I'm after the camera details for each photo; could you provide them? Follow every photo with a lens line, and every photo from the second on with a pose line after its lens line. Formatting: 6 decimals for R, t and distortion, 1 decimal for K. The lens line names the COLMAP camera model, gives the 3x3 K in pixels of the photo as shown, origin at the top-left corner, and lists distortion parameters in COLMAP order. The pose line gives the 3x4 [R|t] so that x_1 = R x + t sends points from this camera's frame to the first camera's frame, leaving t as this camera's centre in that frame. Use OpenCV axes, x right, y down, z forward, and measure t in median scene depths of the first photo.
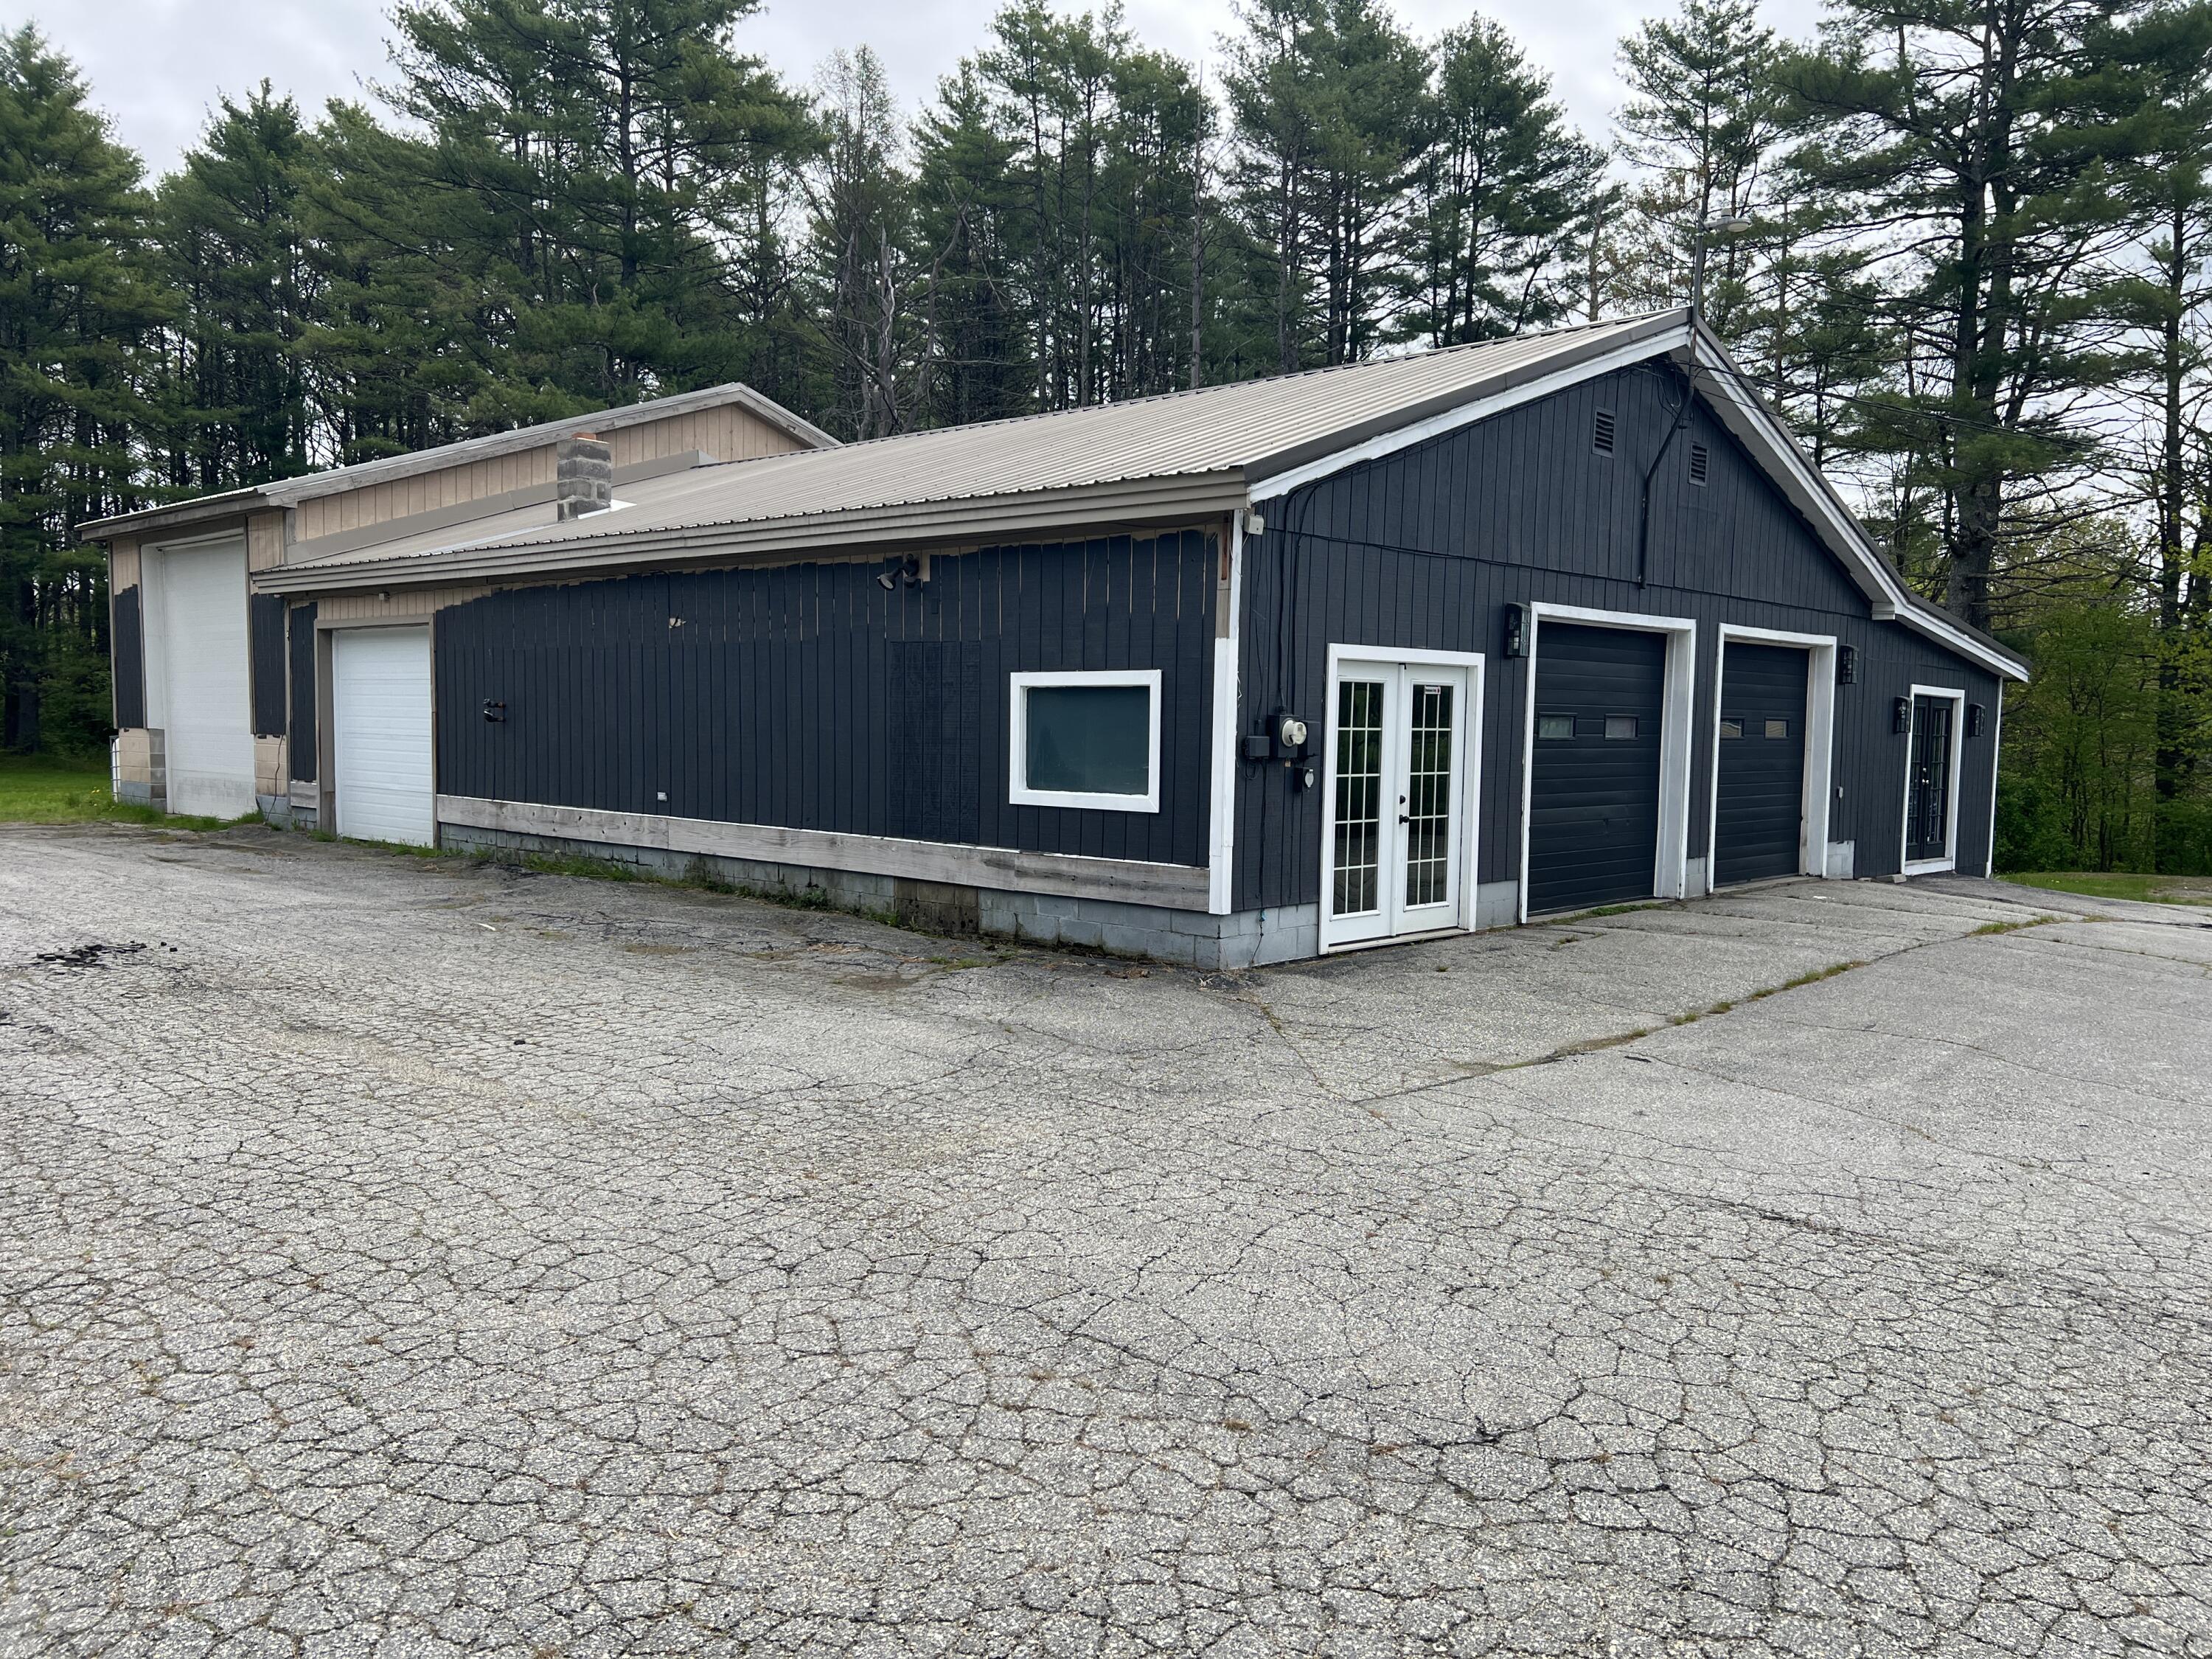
lens RADIAL K [[1658.9, 0, 1097.3], [0, 1658.9, 838.3], [0, 0, 1]] dist [0.061666, -0.071693]
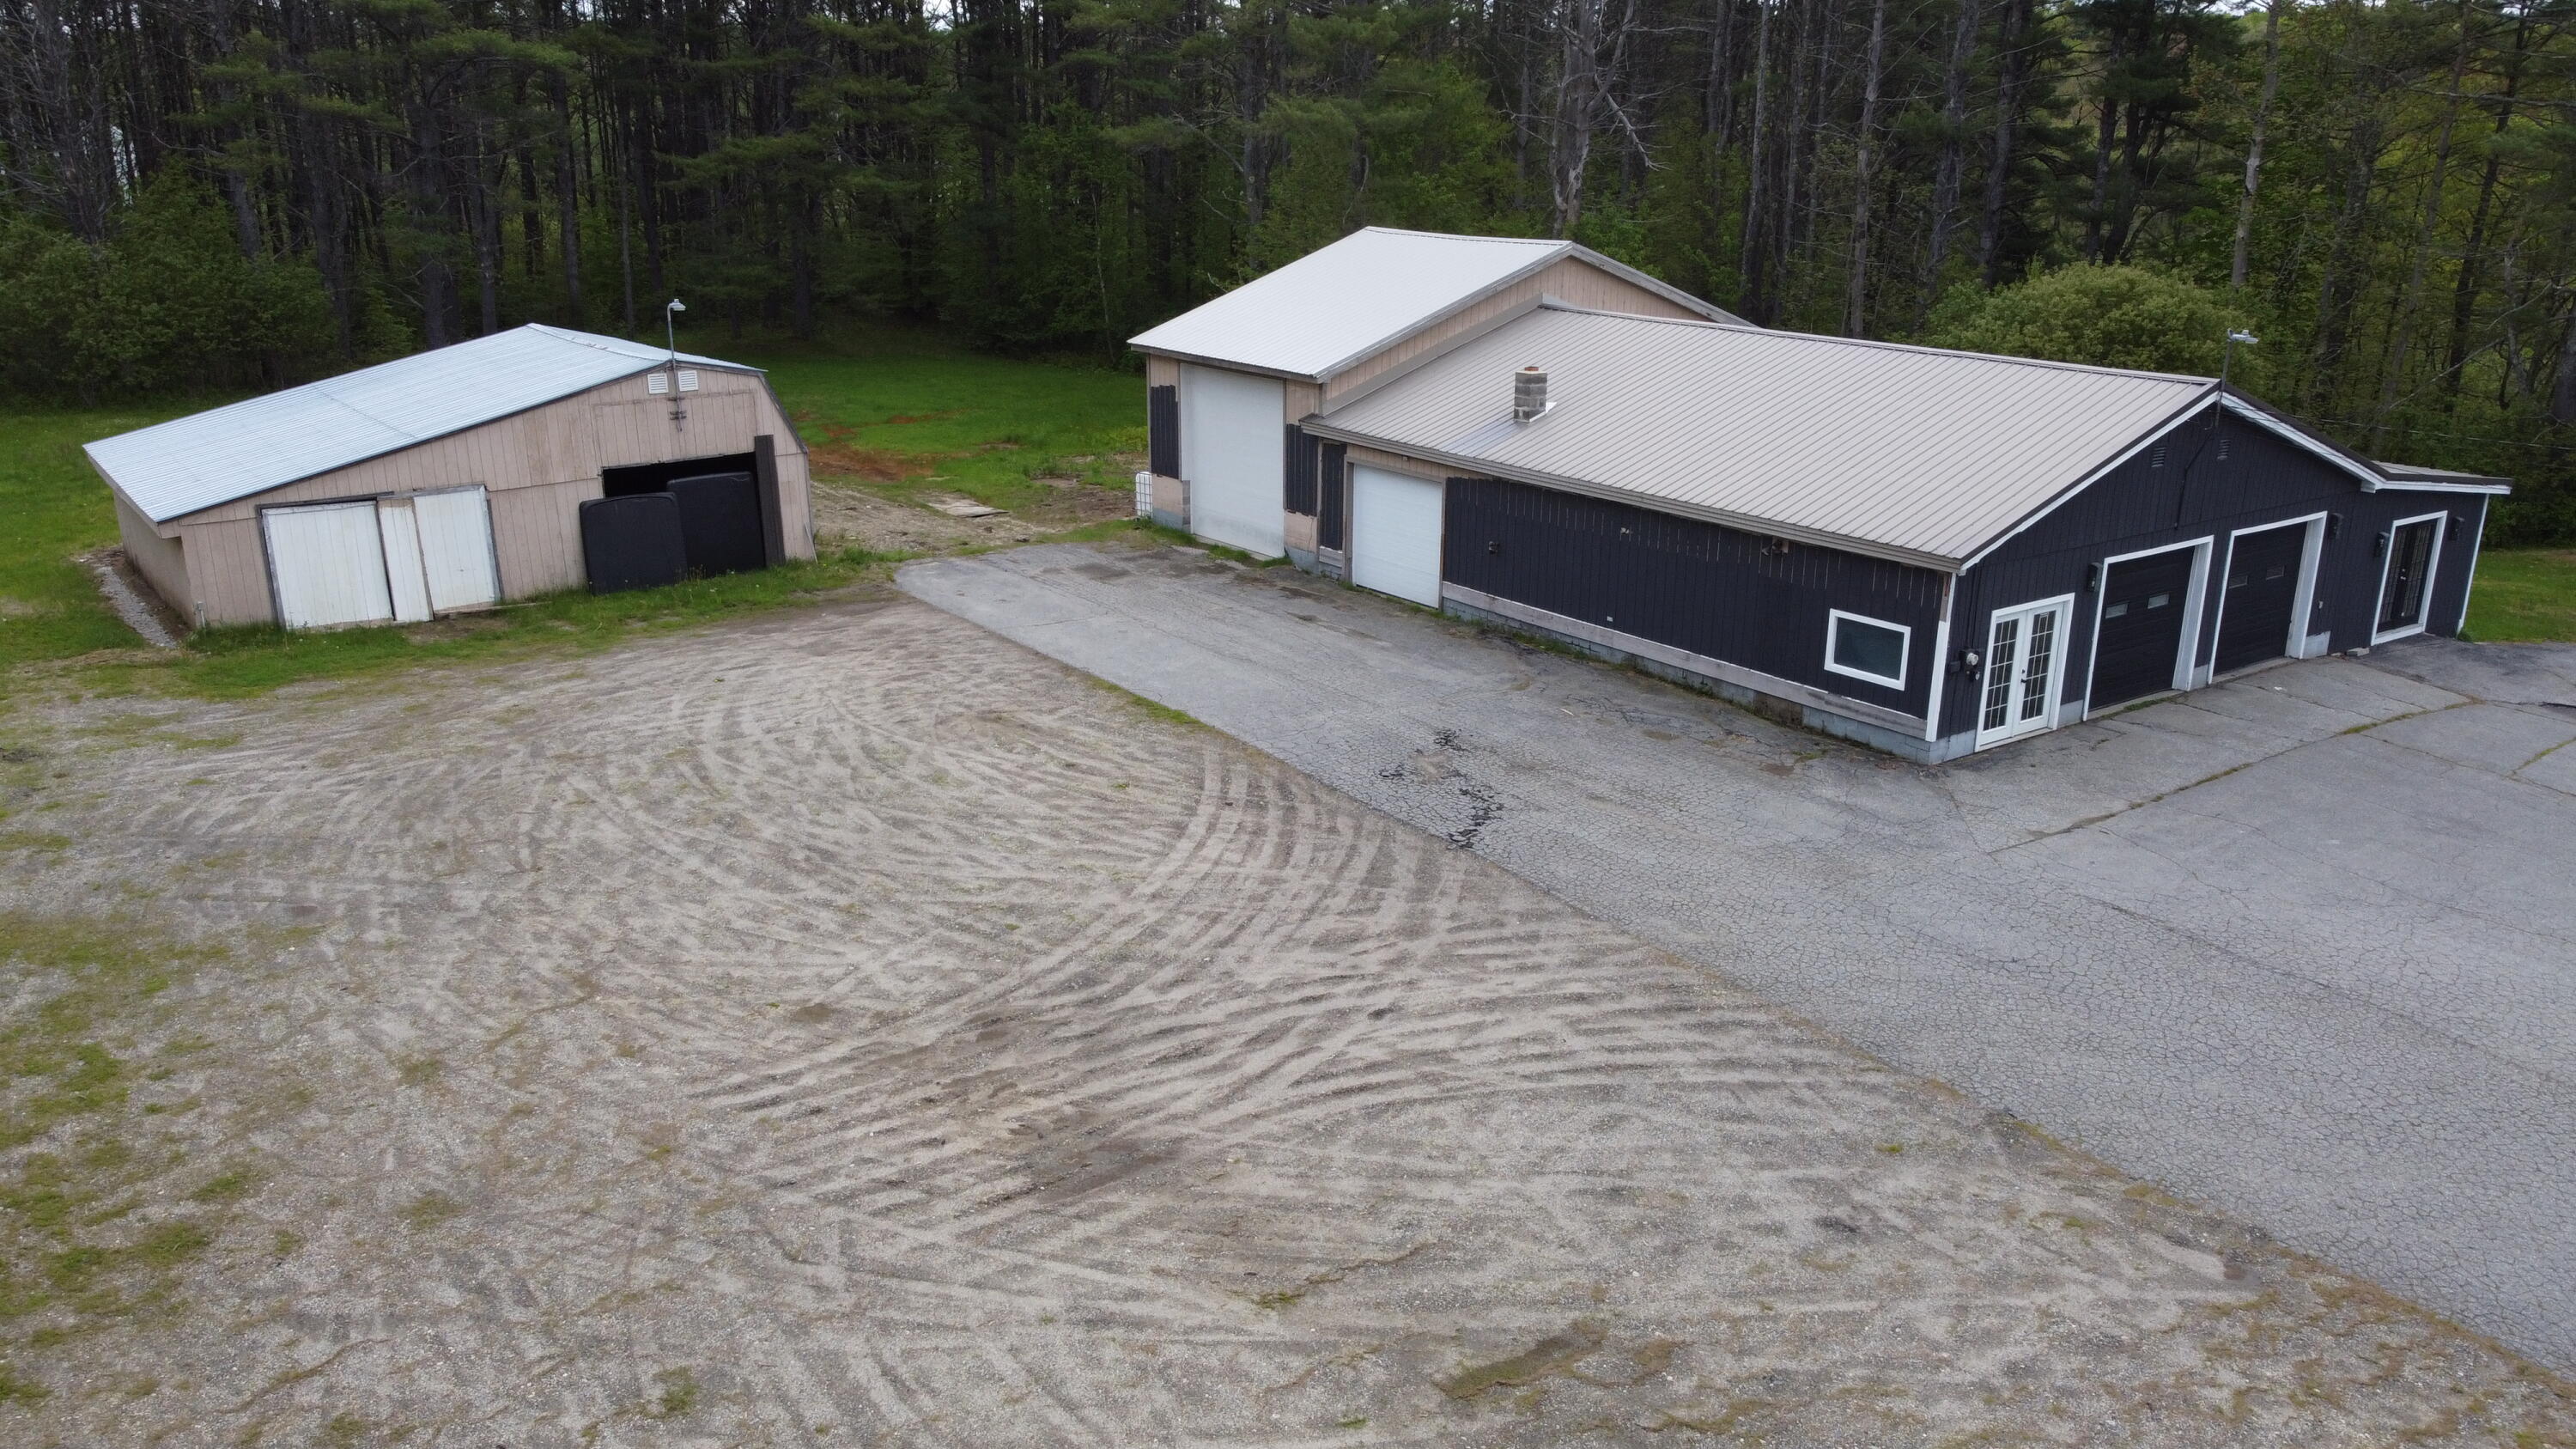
lens RADIAL K [[1951.6, 0, 1287.0], [0, 1951.6, 739.9], [0, 0, 1]] dist [0.006818, -0.008599]
pose [[0.982674, 0.049125, -0.178715, -0.269603], [-0.006114, 0.972301, 0.233650, -0.495039], [0.185243, -0.228509, 0.955755, -1.463569]]
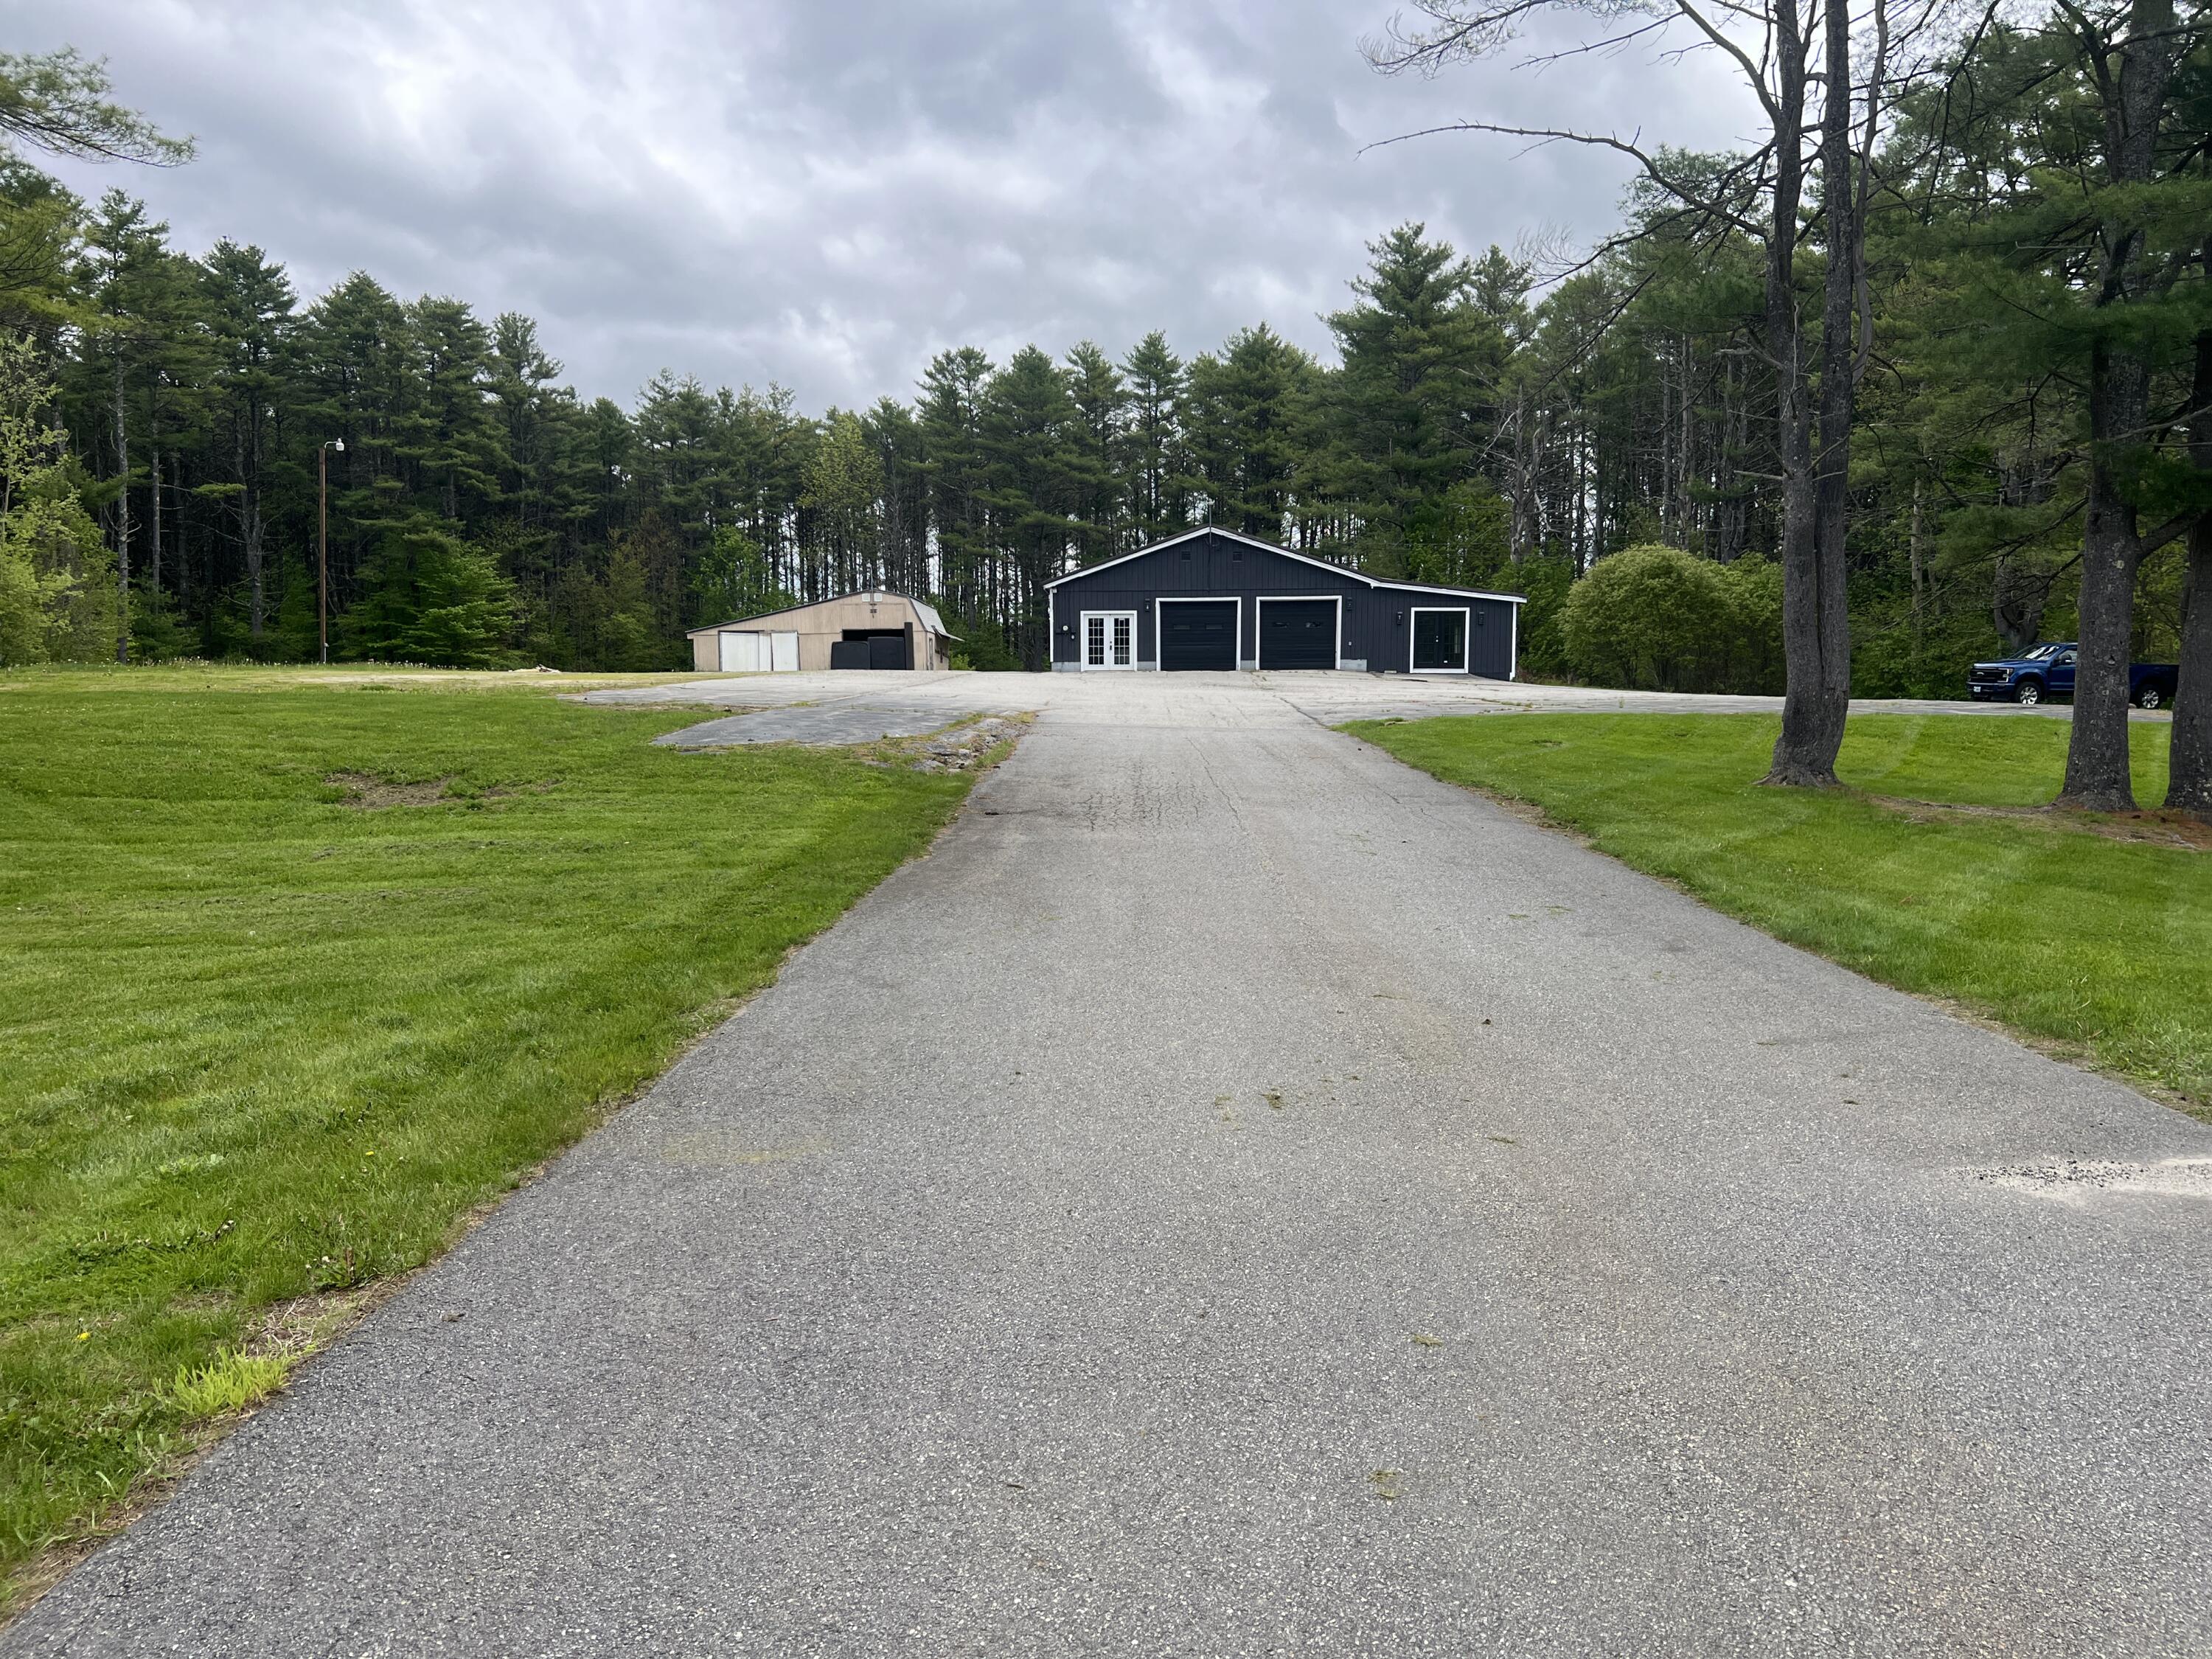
lens RADIAL K [[1658.9, 0, 1108.9], [0, 1658.9, 828.7], [0, 0, 1]] dist [0.061666, -0.071693]
pose [[0.649298, 0.045265, -0.759186, 3.890822], [-0.041273, 0.998853, 0.024255, 0.403853], [0.759413, 0.015585, 0.650422, -2.147589]]
